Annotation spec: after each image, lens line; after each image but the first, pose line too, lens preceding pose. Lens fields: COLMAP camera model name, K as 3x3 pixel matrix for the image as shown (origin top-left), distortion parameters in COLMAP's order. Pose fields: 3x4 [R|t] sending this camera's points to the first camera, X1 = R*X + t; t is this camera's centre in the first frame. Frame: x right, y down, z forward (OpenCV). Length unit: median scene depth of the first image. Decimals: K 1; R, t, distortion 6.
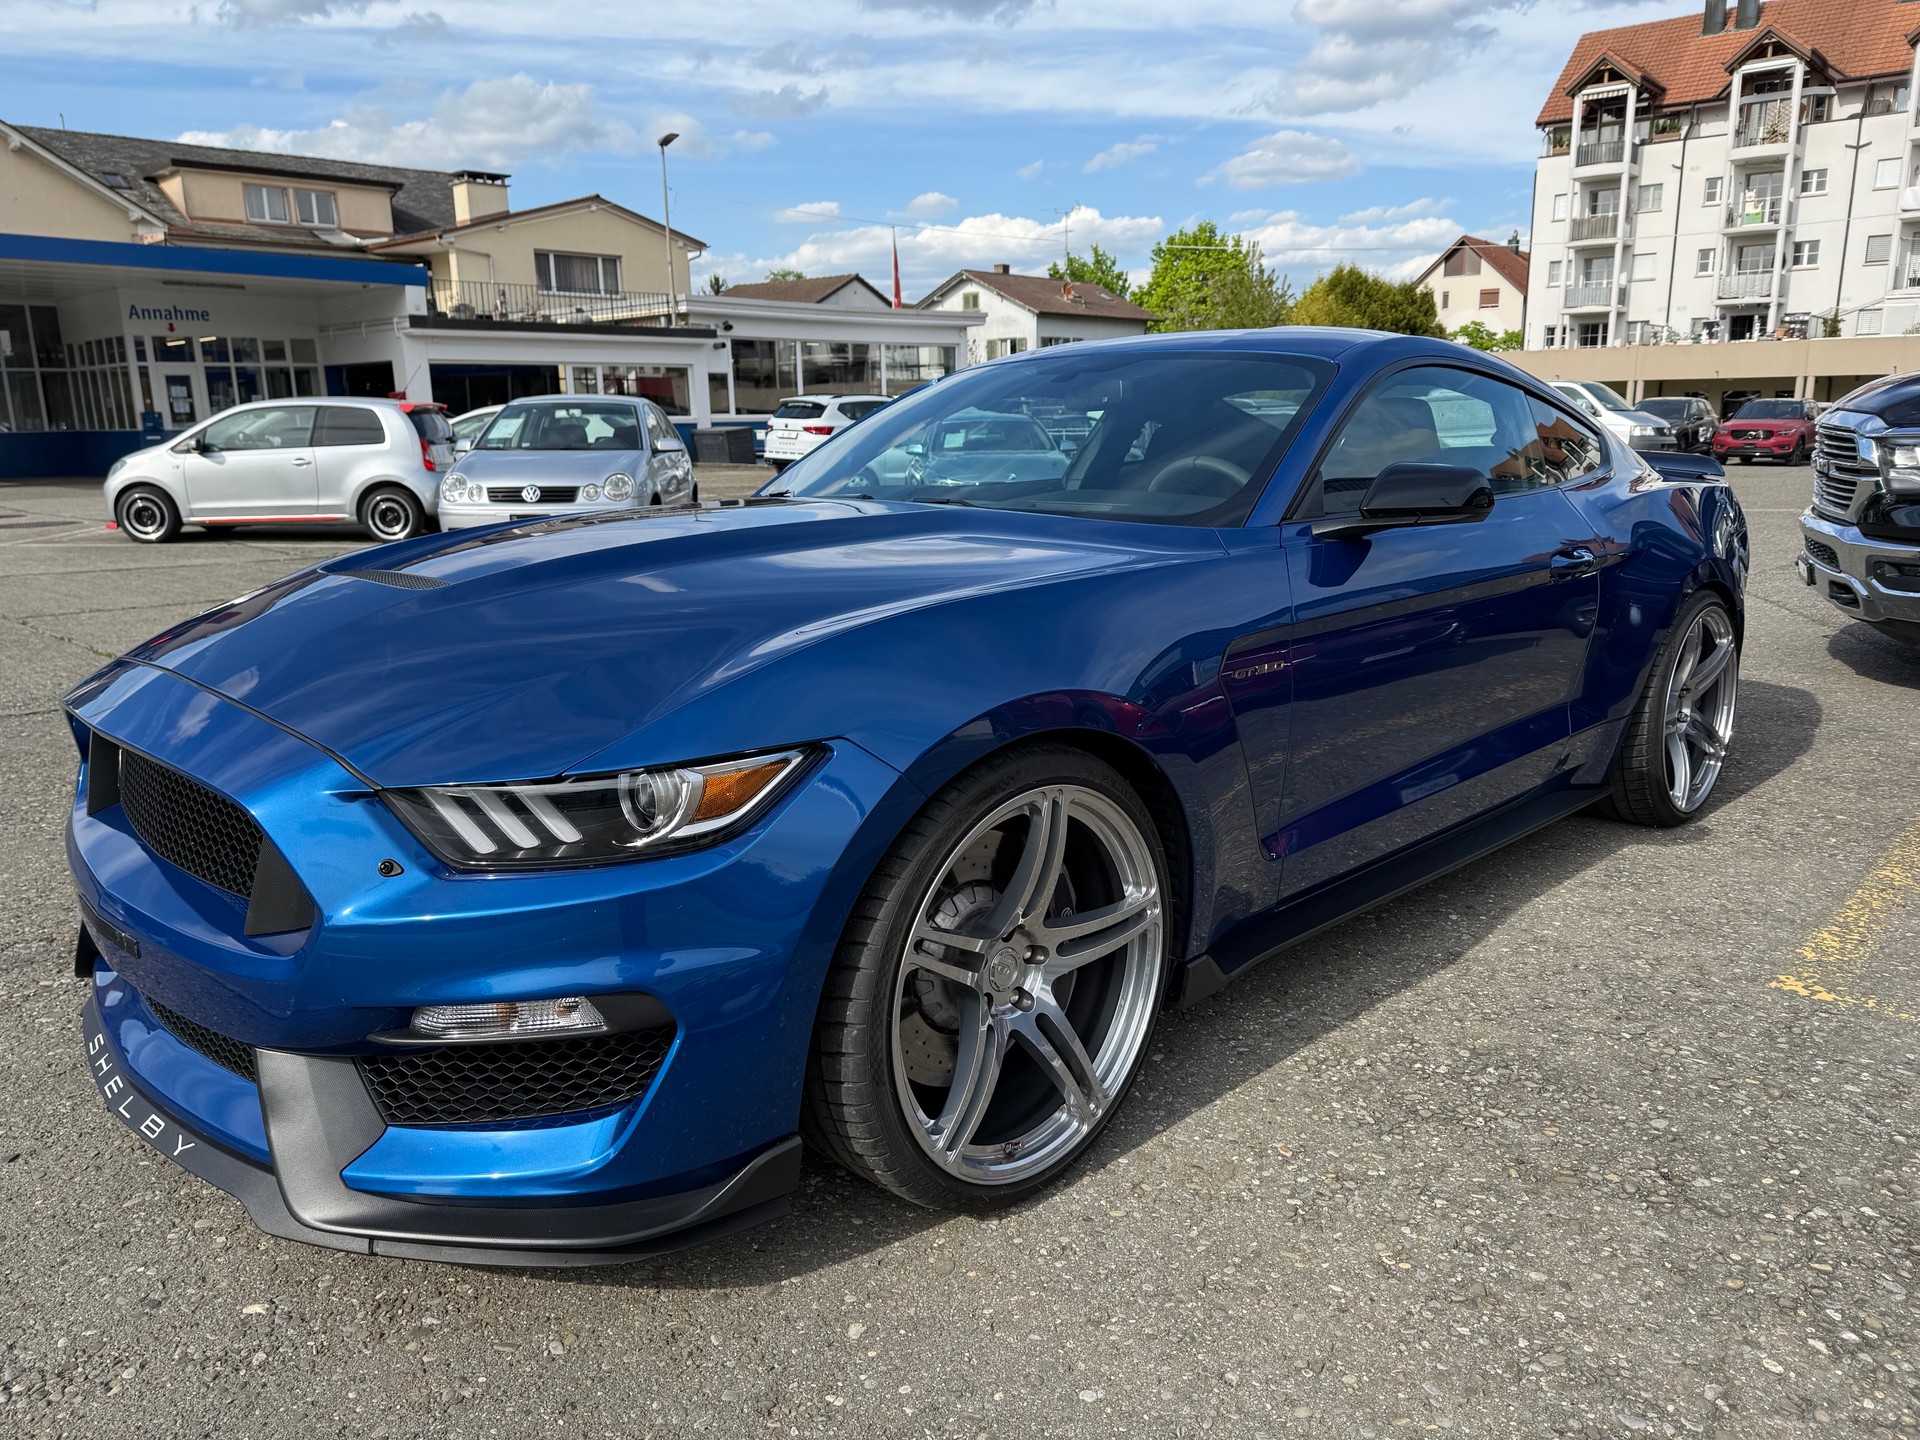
lens RADIAL K [[1387.0, 0, 955.3], [0, 1387.0, 720.8], [0, 0, 1]] dist [-0.001566, -0.006049]
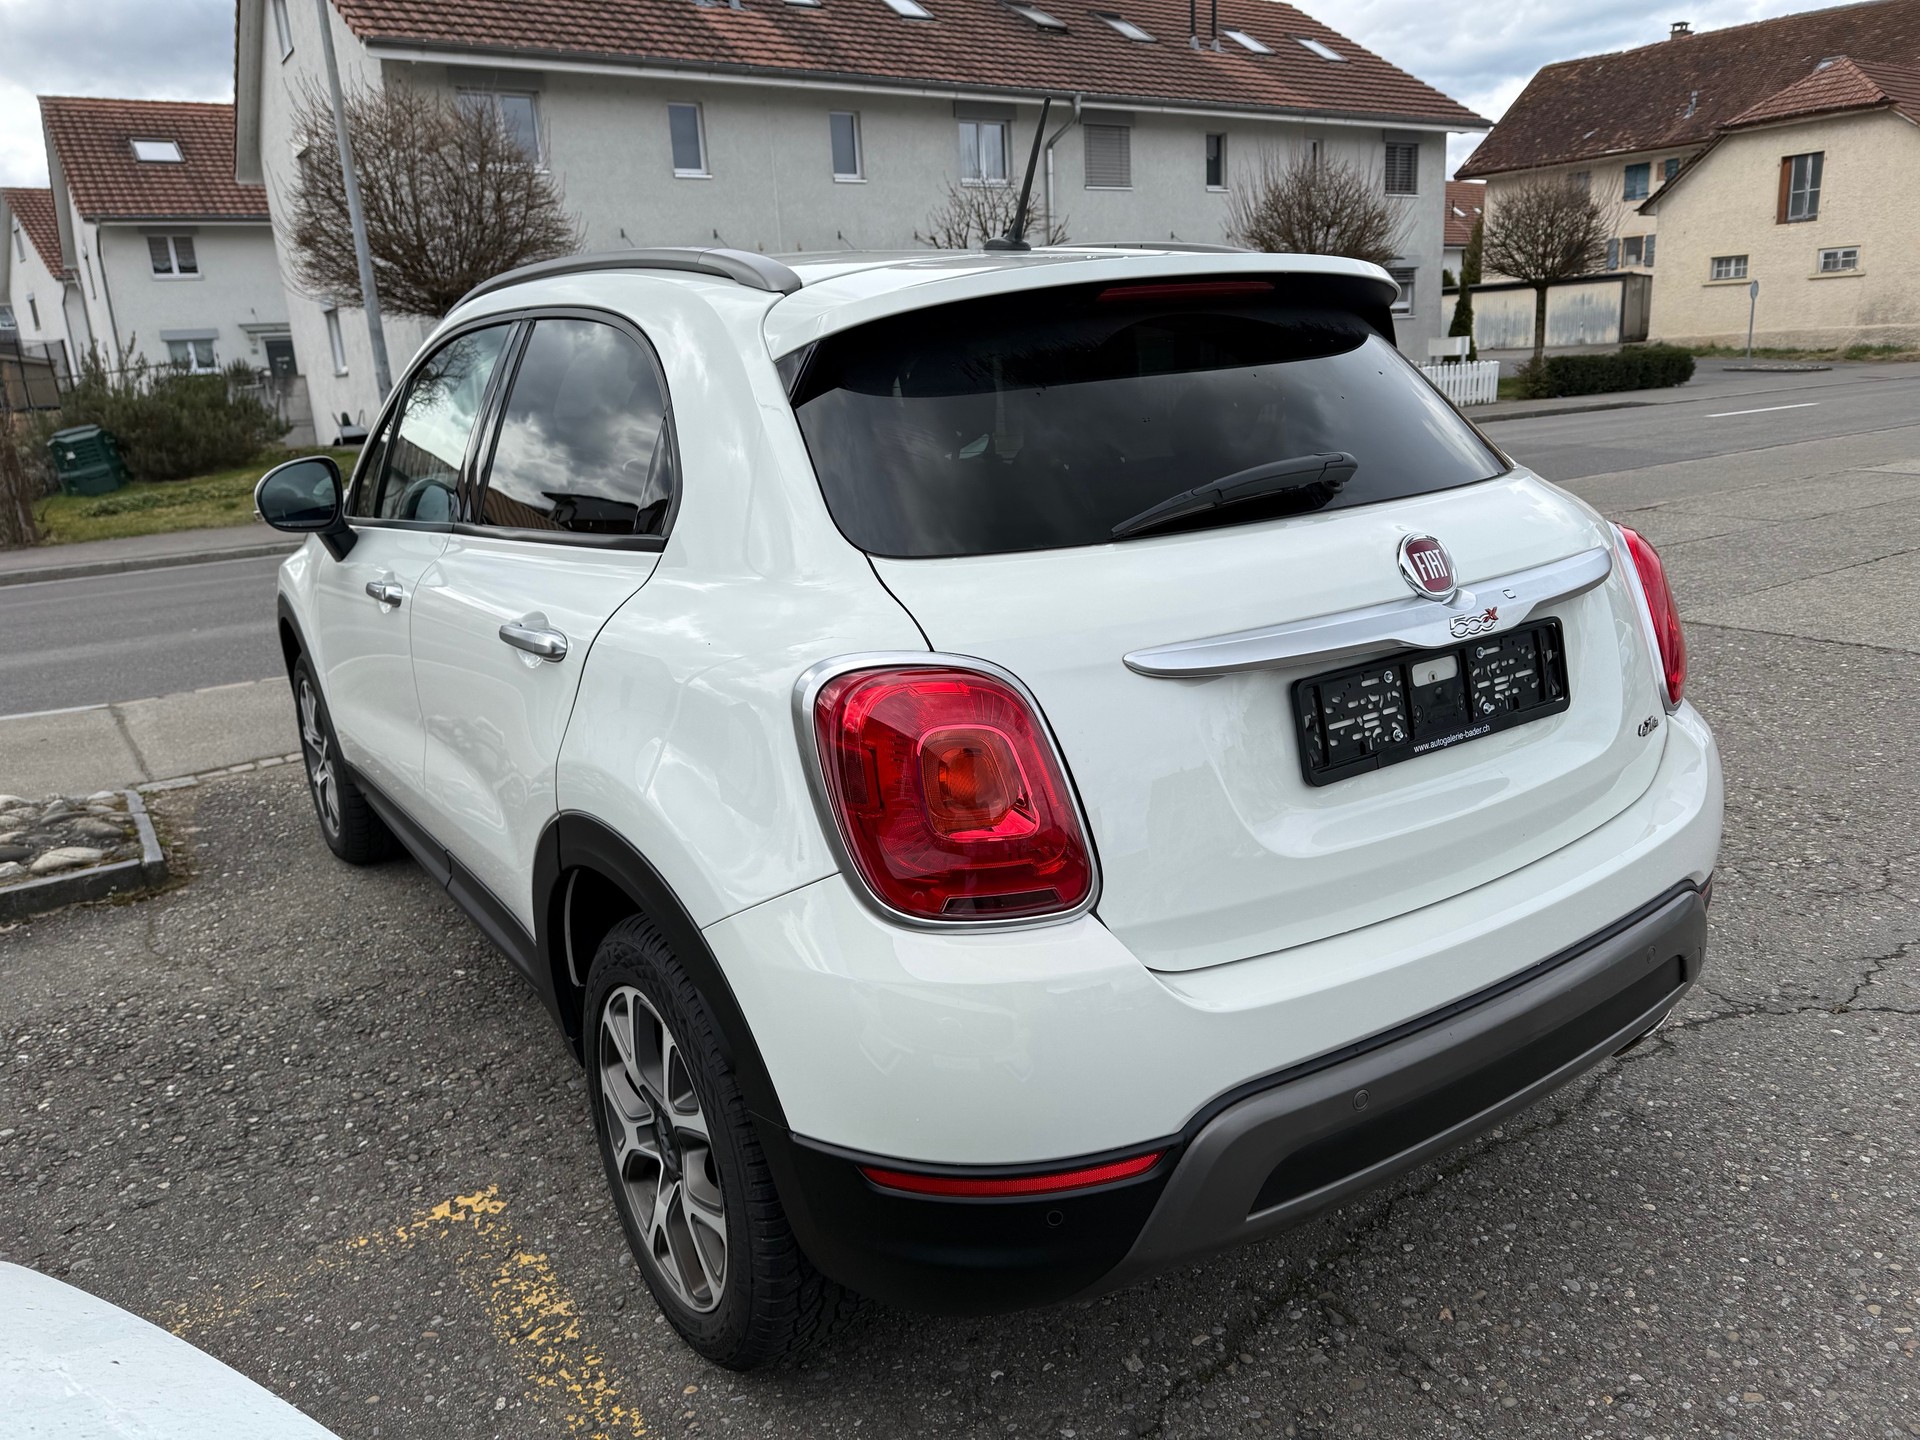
lens RADIAL K [[1363.8, 0, 968.3], [0, 1363.8, 728.2], [0, 0, 1]] dist [-0.003918, -0.007493]
pose [[-0.199789, 0.276620, -0.939982, 0.641683], [-0.166123, 0.935872, 0.310719, -0.205903], [0.965654, 0.218230, -0.141024, 0.684964]]
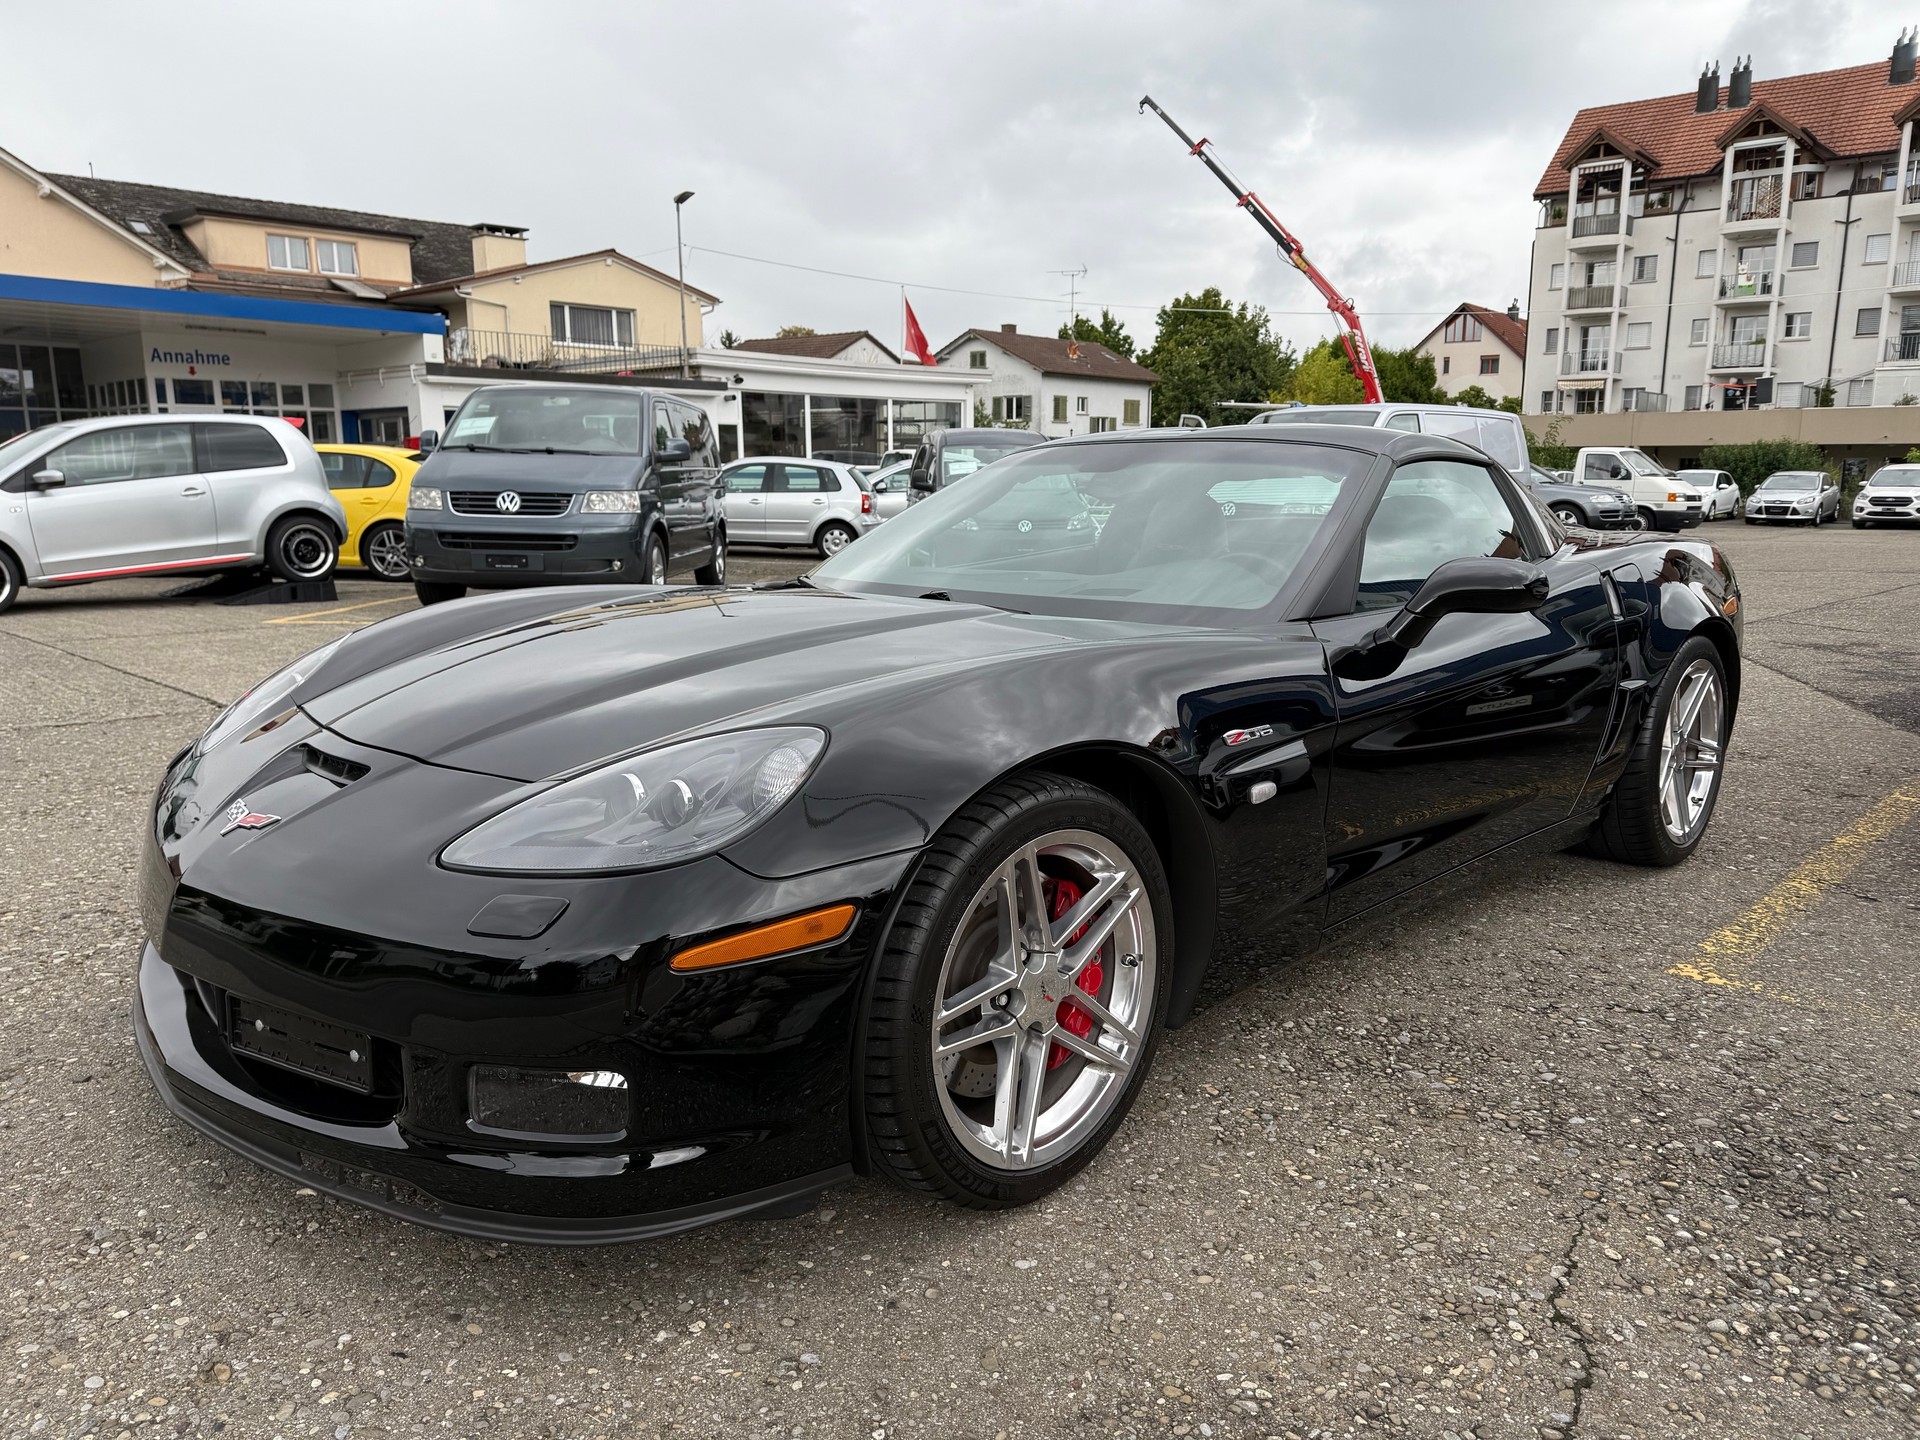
lens RADIAL K [[1384.2, 0, 960.0], [0, 1384.2, 720.0], [0, 0, 1]] dist [0.009094, -0.019445]
pose [[0.999873, 0.015862, 0.001283, 0.010003], [-0.015800, 0.999110, -0.039111, 0.021731], [-0.001902, 0.039085, 0.999234, -0.055061]]
